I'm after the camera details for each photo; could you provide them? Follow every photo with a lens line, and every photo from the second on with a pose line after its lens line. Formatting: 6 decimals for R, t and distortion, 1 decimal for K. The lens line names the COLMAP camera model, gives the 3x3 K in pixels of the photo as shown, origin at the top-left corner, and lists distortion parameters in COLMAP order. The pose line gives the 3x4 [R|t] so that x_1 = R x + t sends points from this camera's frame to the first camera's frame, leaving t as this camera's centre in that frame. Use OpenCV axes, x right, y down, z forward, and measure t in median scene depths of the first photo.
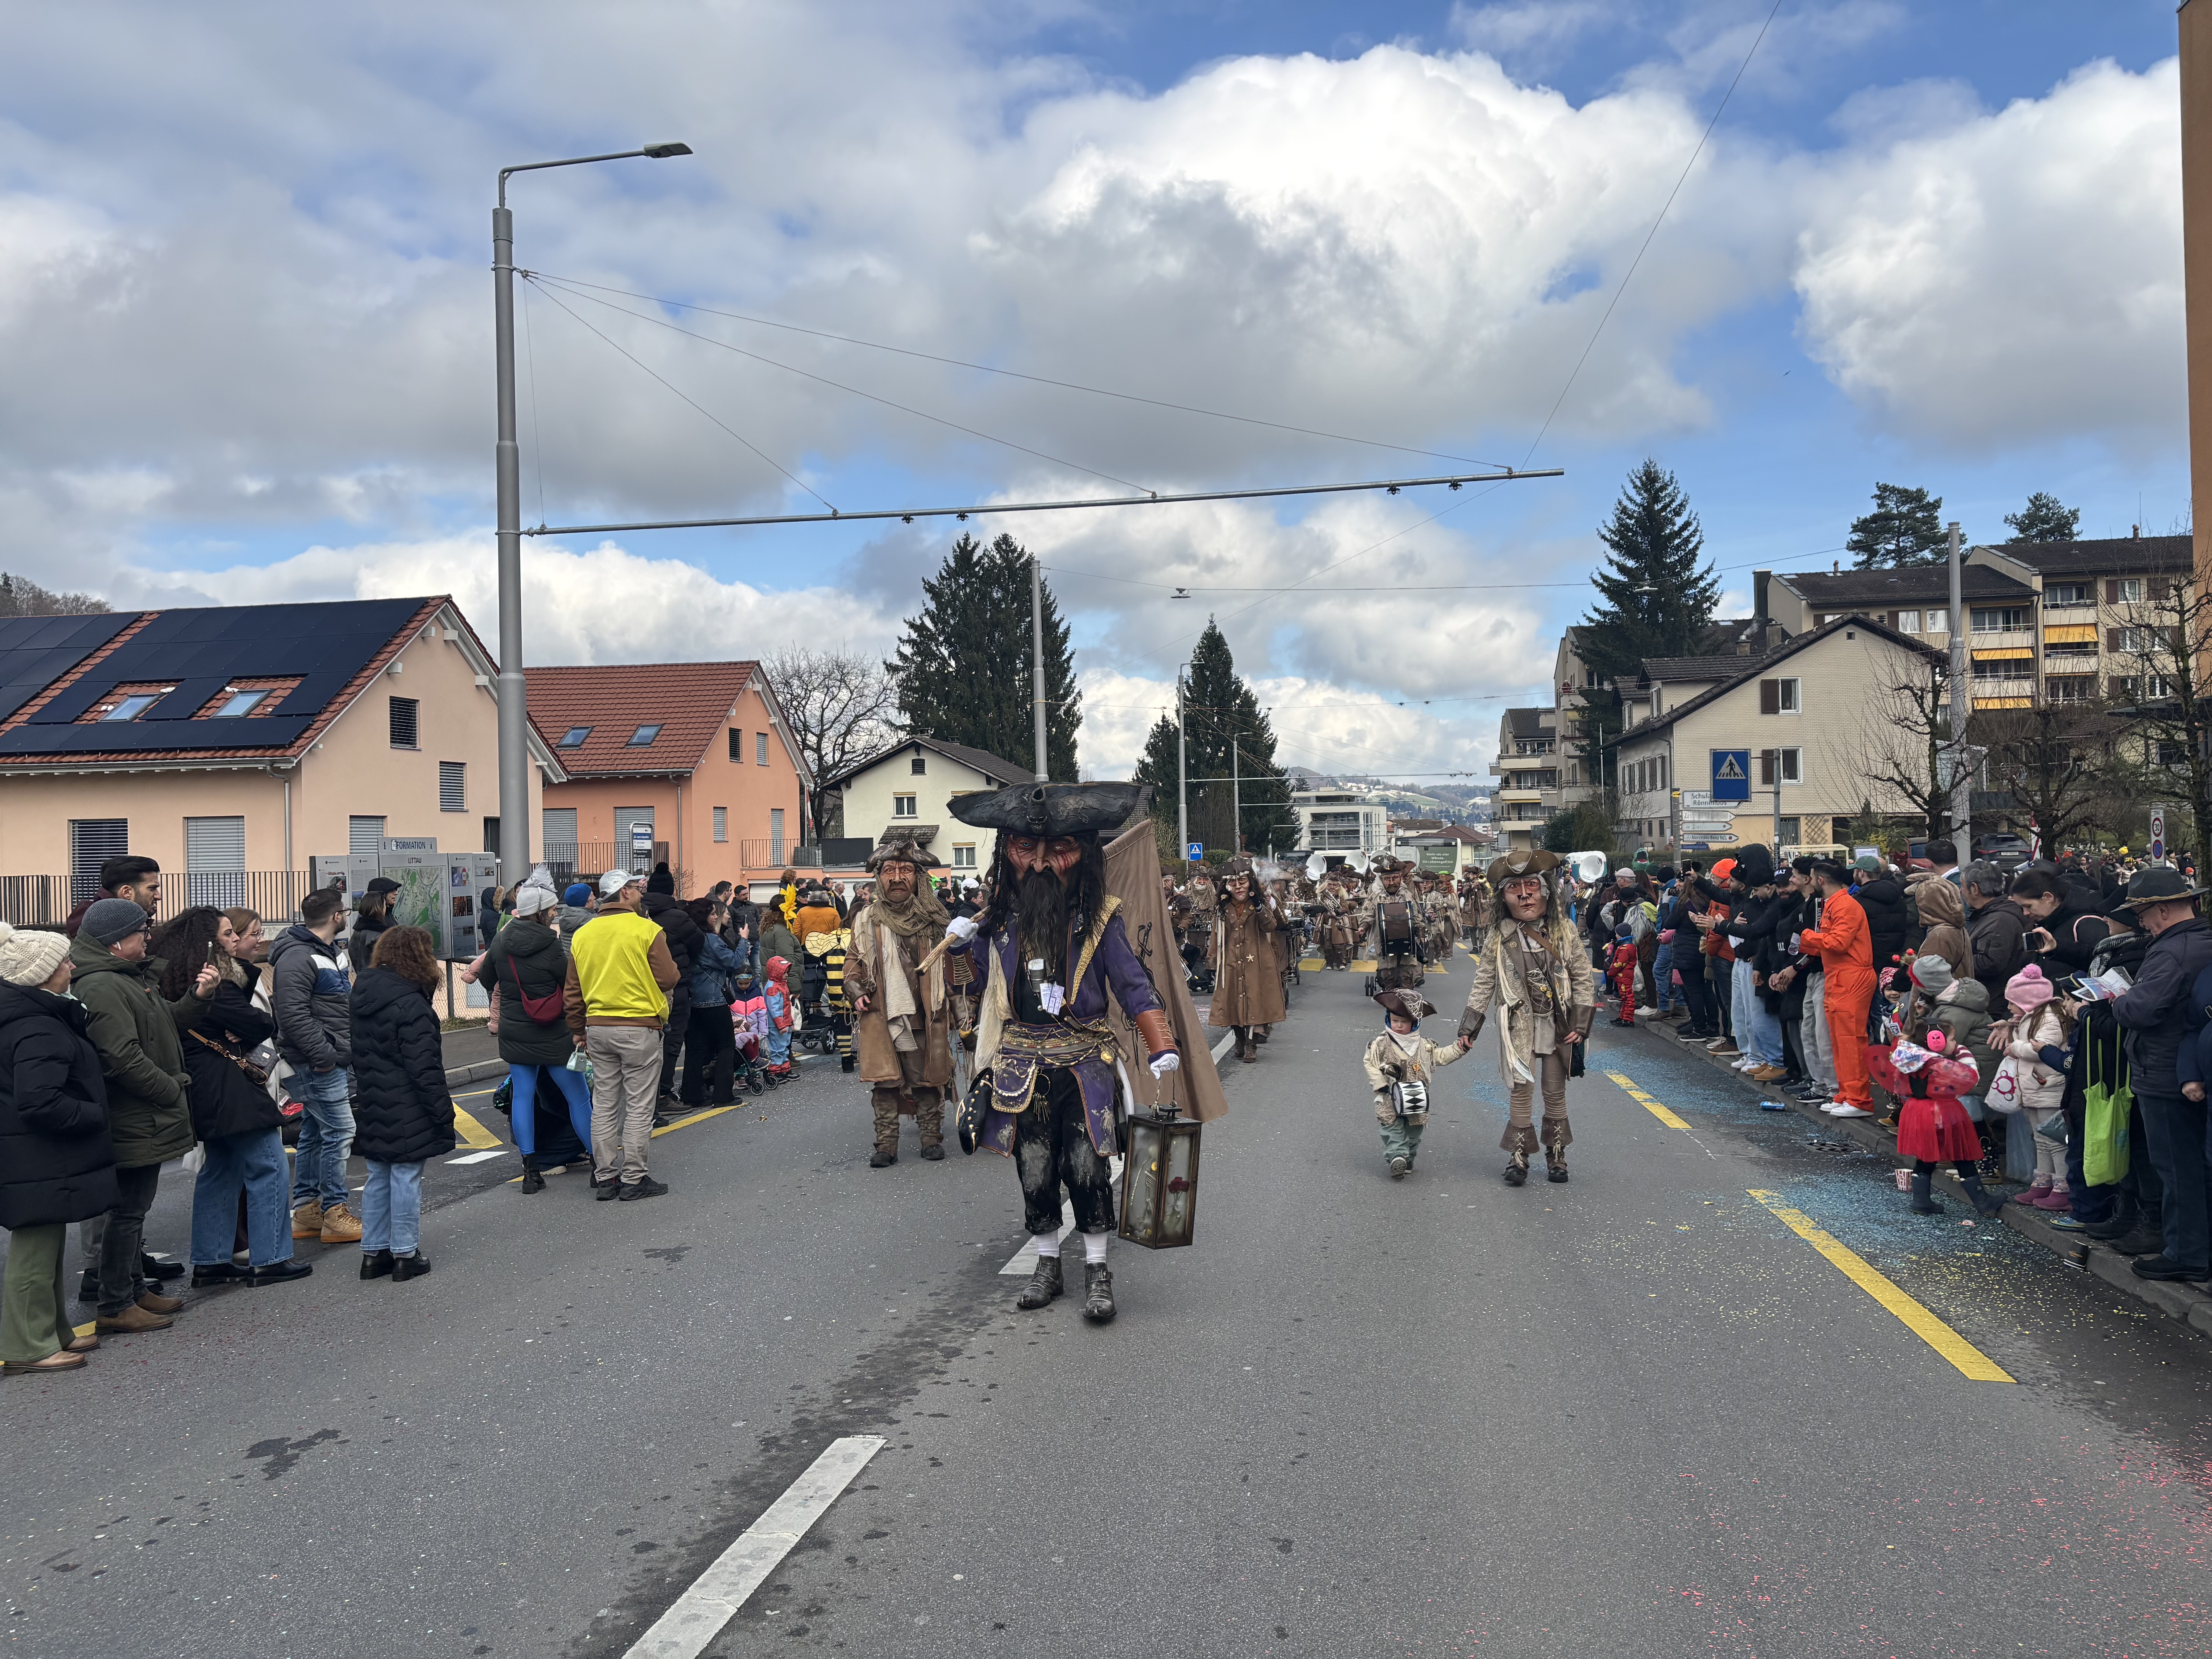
lens RADIAL K [[1676.1, 0, 1088.5], [0, 1676.1, 824.7], [0, 0, 1]] dist [0.072516, -0.069707]
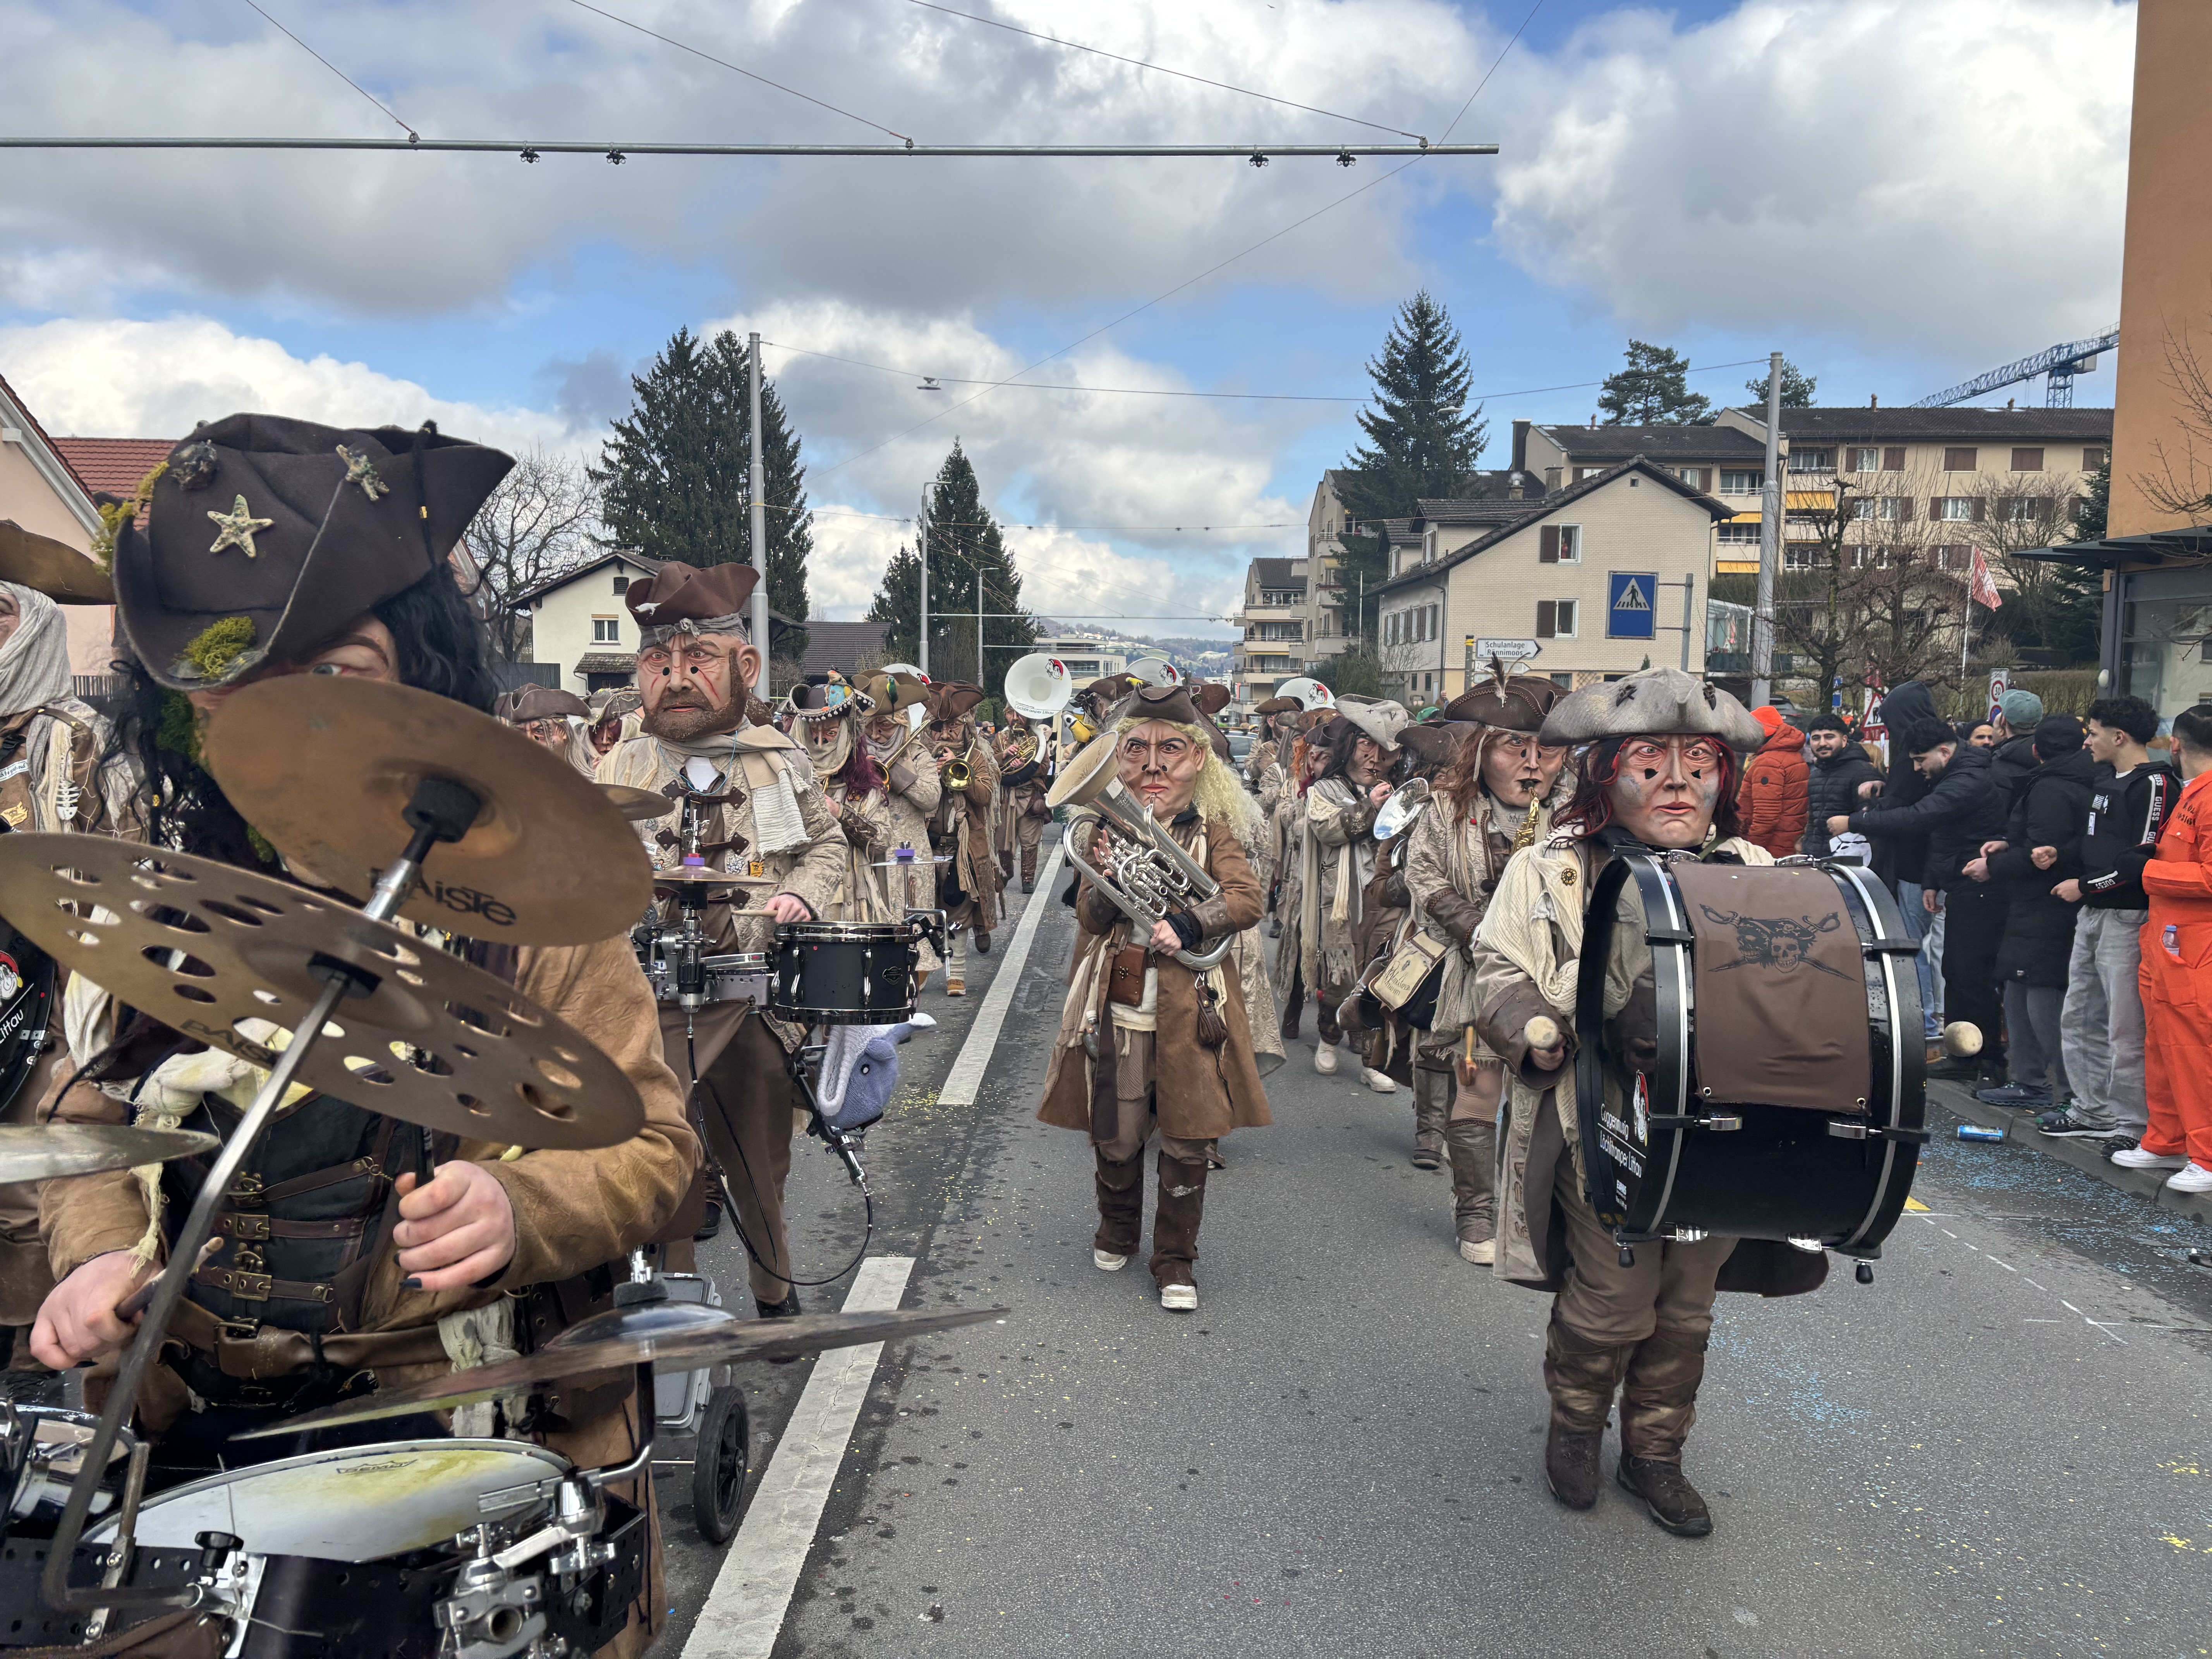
lens RADIAL K [[1655.6, 0, 1086.3], [0, 1655.6, 811.3], [0, 0, 1]] dist [0.018795, 0.004608]
pose [[0.986910, 0.018780, 0.160174, 0.002311], [-0.032299, 0.996090, 0.082223, 0.003891], [-0.158004, -0.086320, 0.983658, 0.096557]]
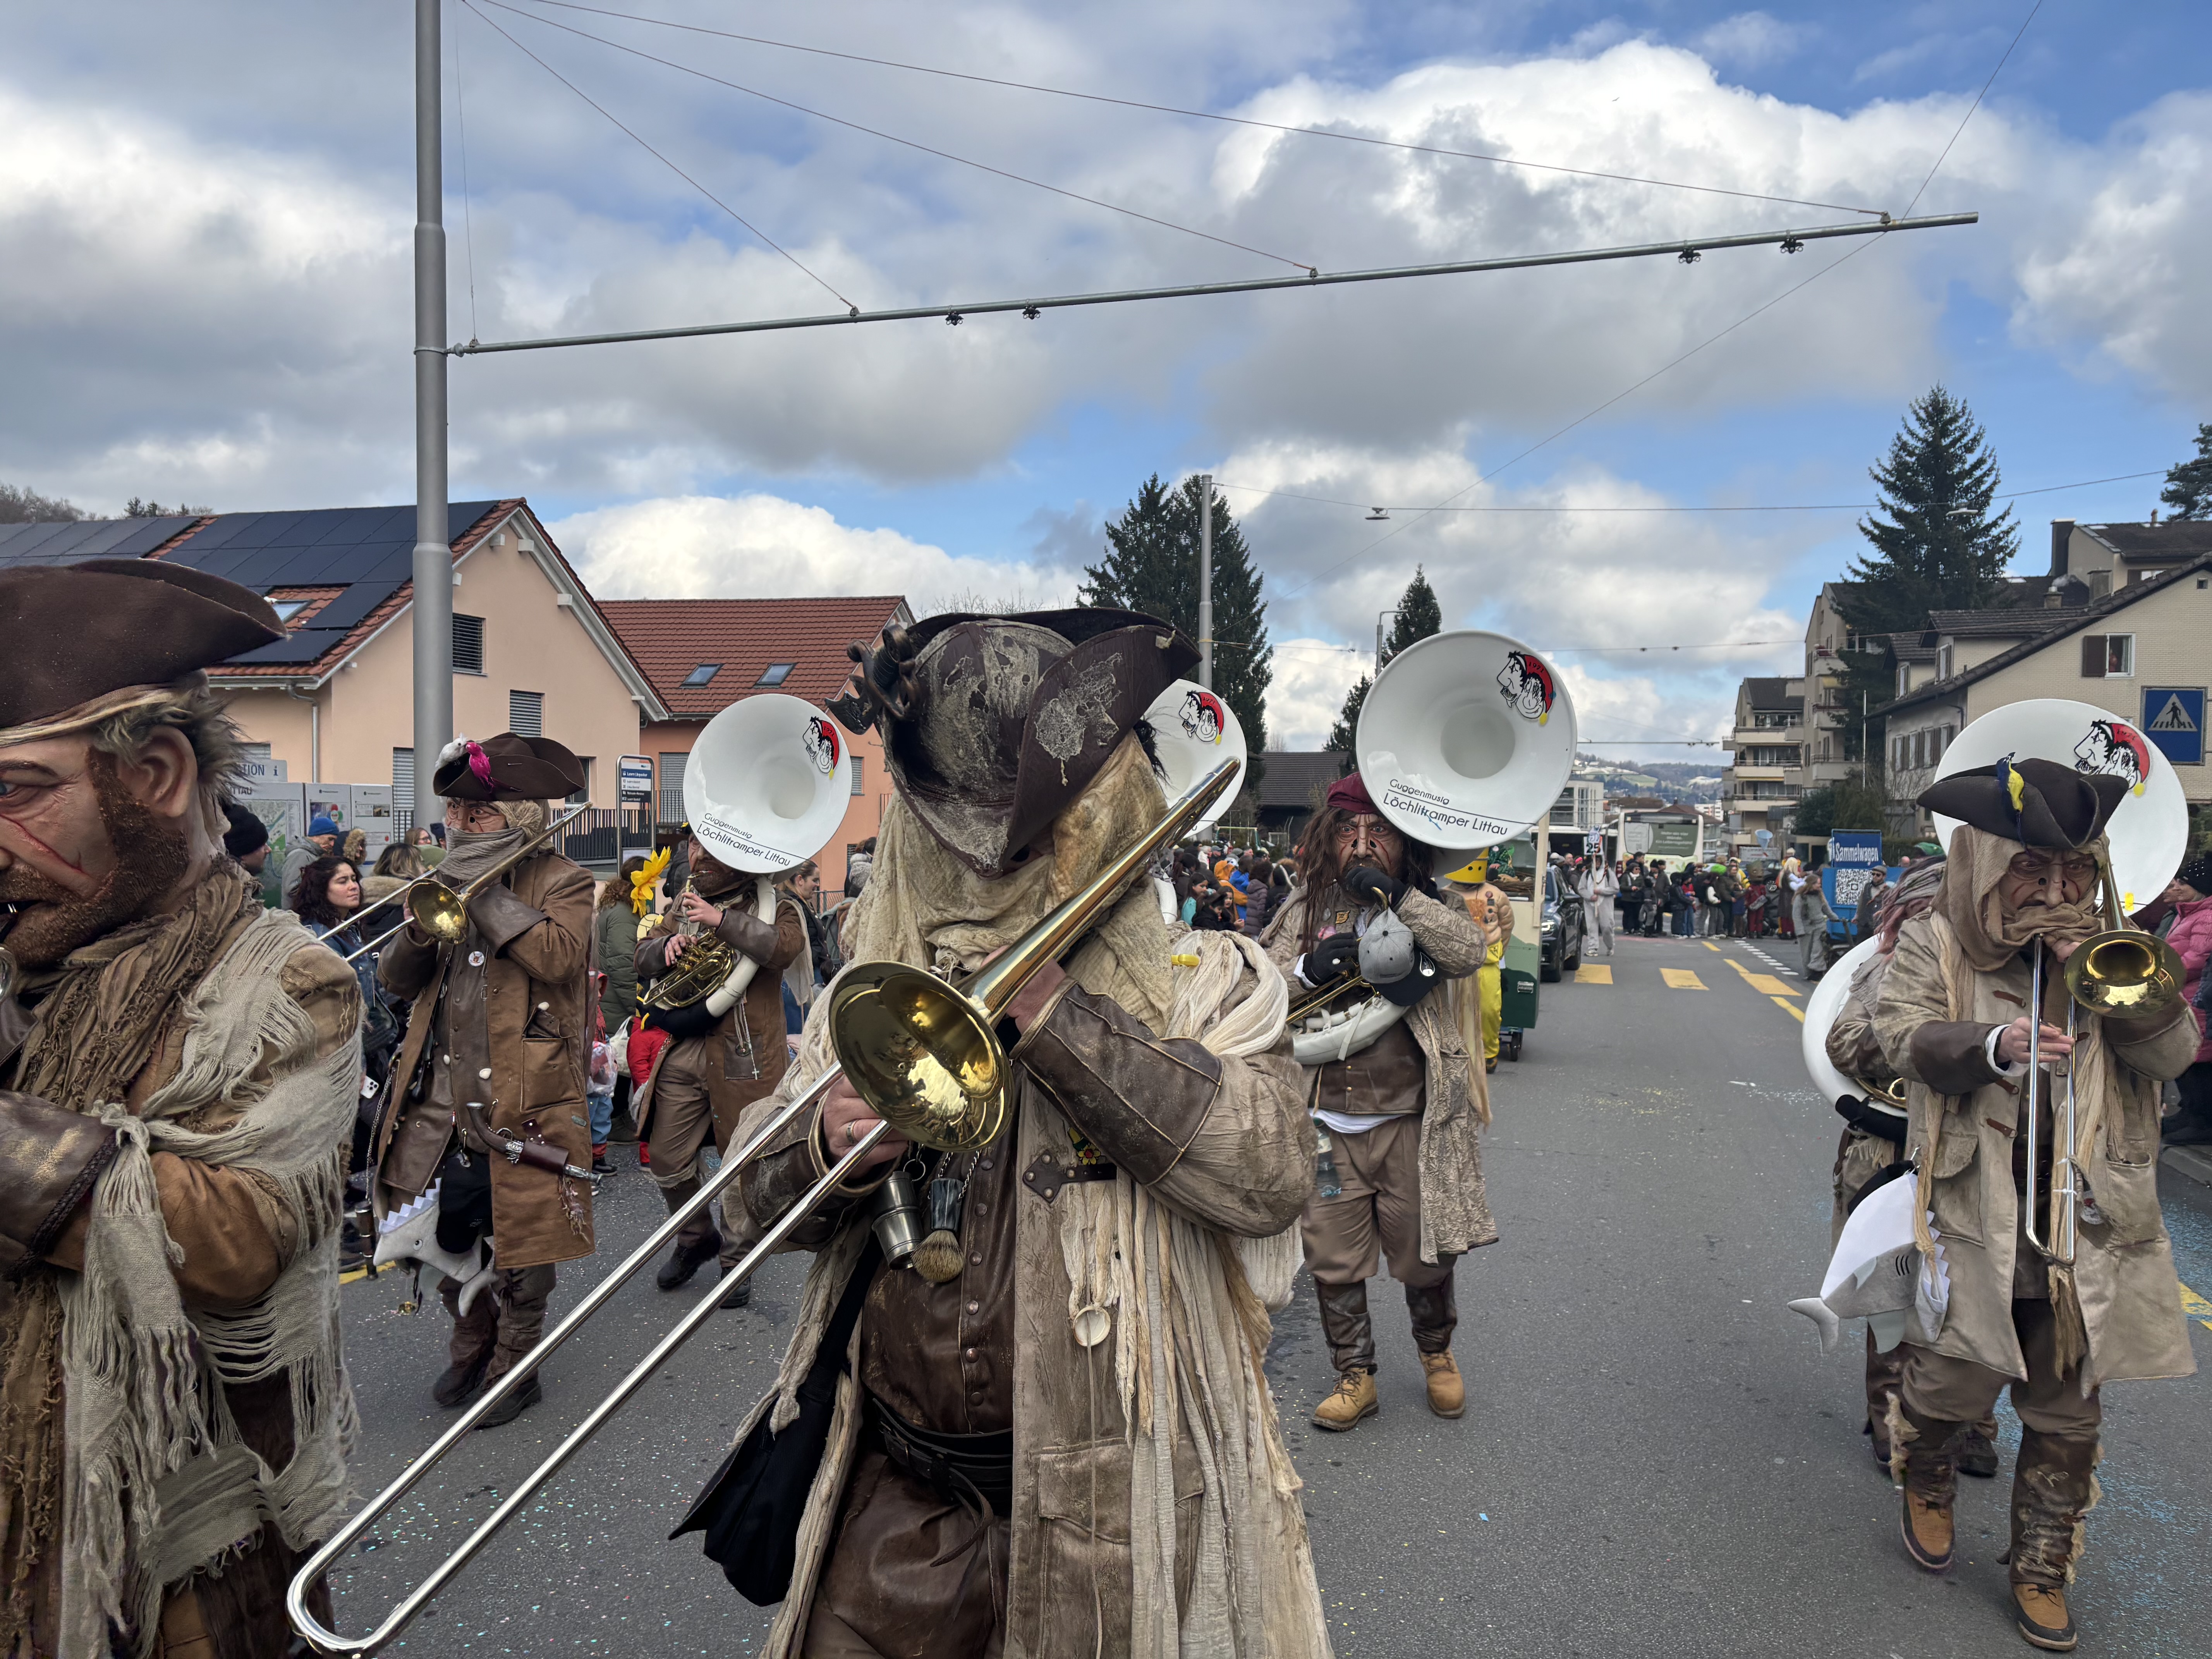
lens RADIAL K [[1638.5, 0, 1095.6], [0, 1638.5, 837.5], [0, 0, 1]] dist [0.063170, -0.066003]
pose [[0.992421, 0.032442, -0.118521, 0.012251], [-0.029165, 0.999146, 0.029278, 0.002874], [0.119370, -0.025600, 0.992520, 0.103887]]
